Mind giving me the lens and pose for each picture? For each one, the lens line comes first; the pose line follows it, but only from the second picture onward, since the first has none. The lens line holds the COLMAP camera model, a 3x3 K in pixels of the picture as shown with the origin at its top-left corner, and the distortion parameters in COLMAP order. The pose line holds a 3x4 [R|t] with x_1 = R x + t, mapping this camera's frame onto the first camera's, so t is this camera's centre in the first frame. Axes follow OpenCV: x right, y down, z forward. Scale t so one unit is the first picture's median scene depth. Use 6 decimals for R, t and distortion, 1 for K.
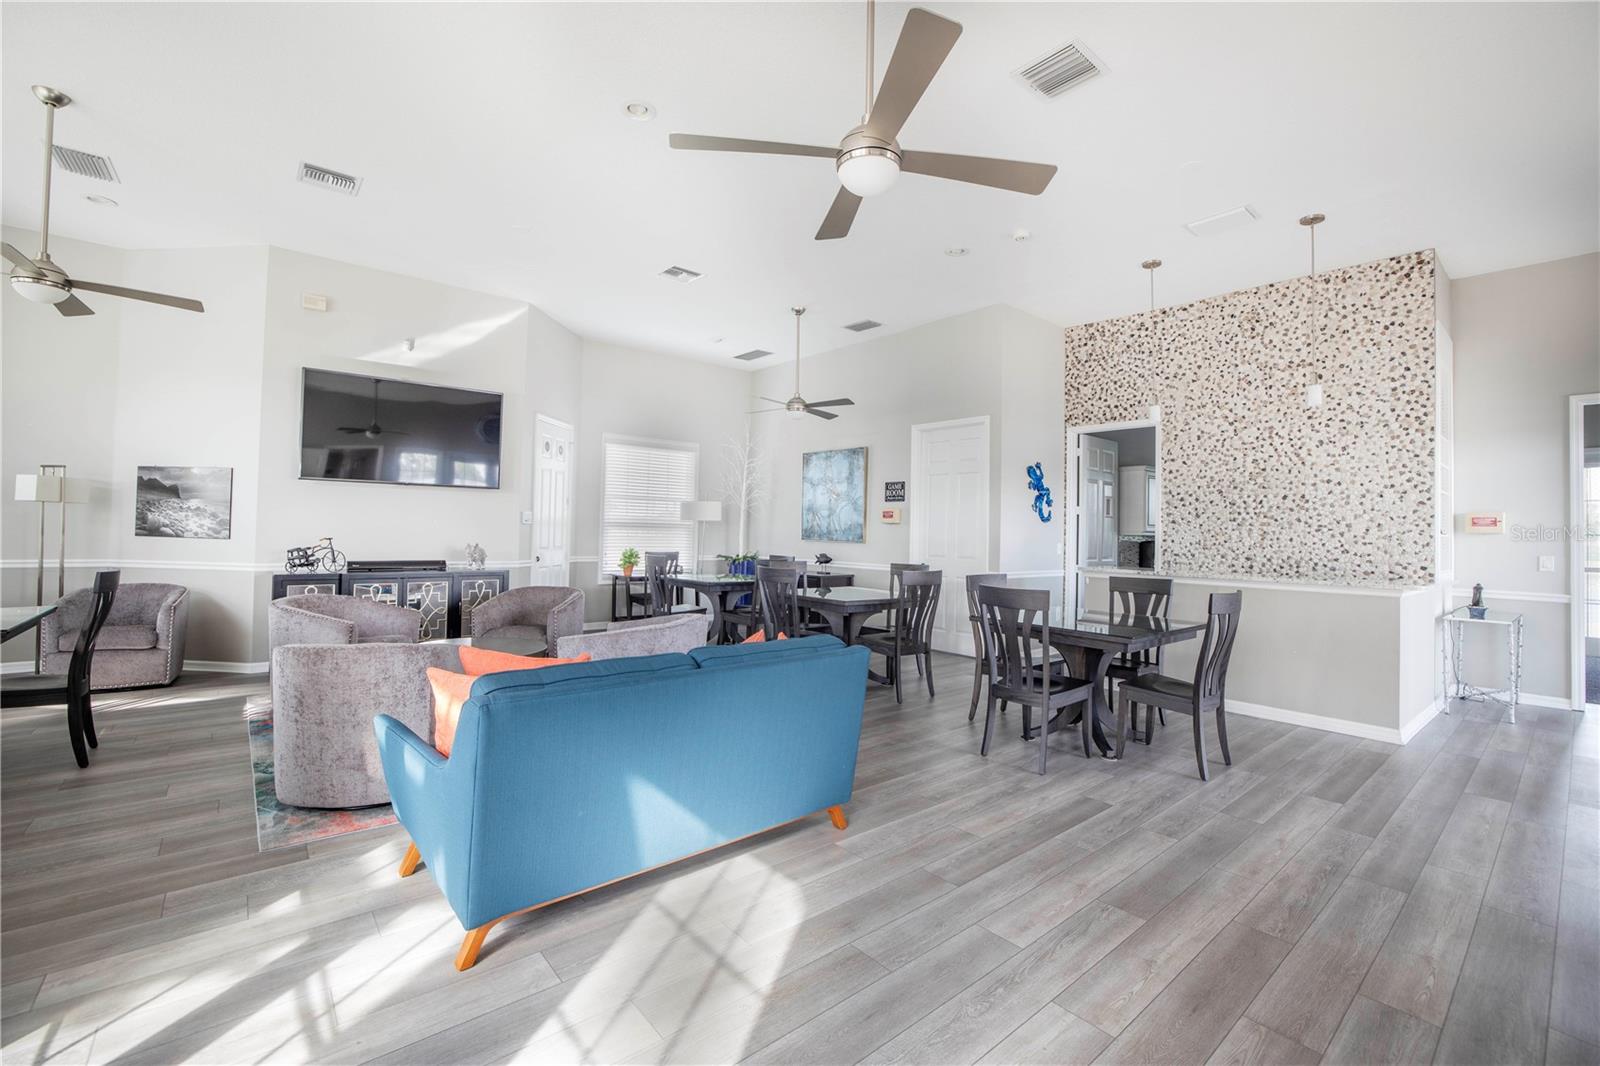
lens RADIAL K [[687.8, 0, 804.6], [0, 687.8, 523.8], [0, 0, 1]] dist [-0.000963, -0.000016]
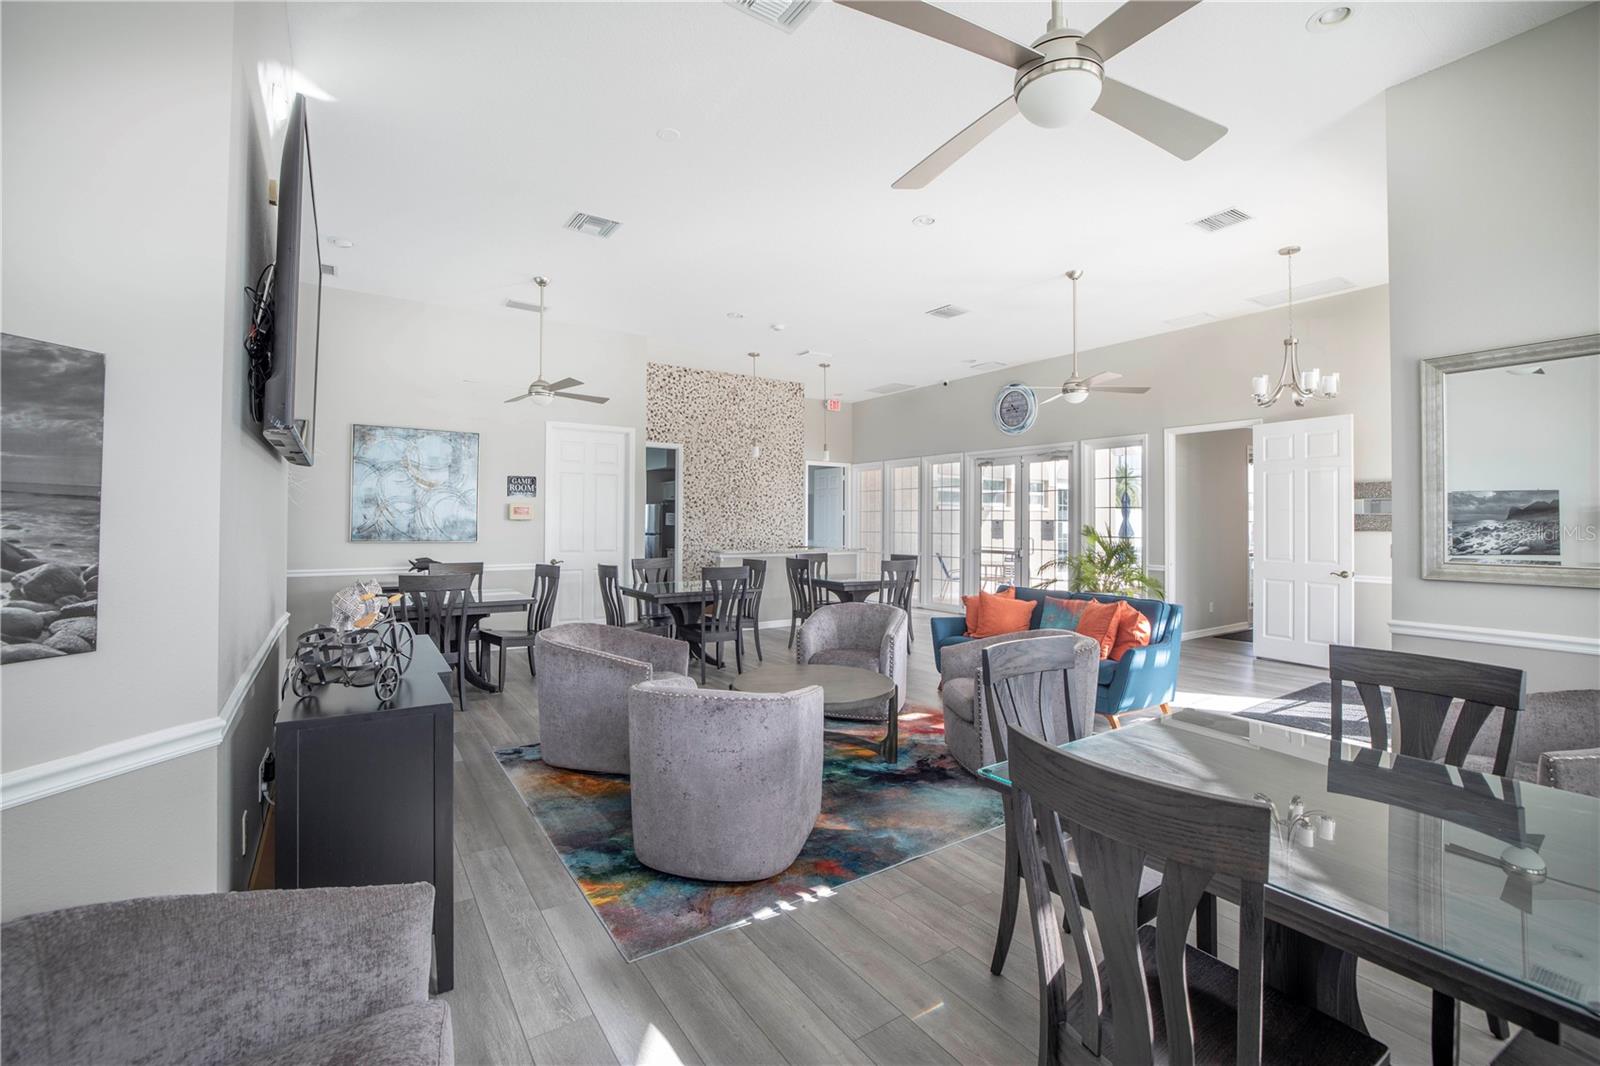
lens RADIAL K [[687.8, 0, 801.6], [0, 687.8, 526.0], [0, 0, 1]] dist [-0.000963, -0.000016]
pose [[0.132298, -0.023839, 0.990923, -0.864773], [-0.012390, 0.999593, 0.025702, -0.024347], [-0.991133, -0.015677, 0.131949, 0.564564]]
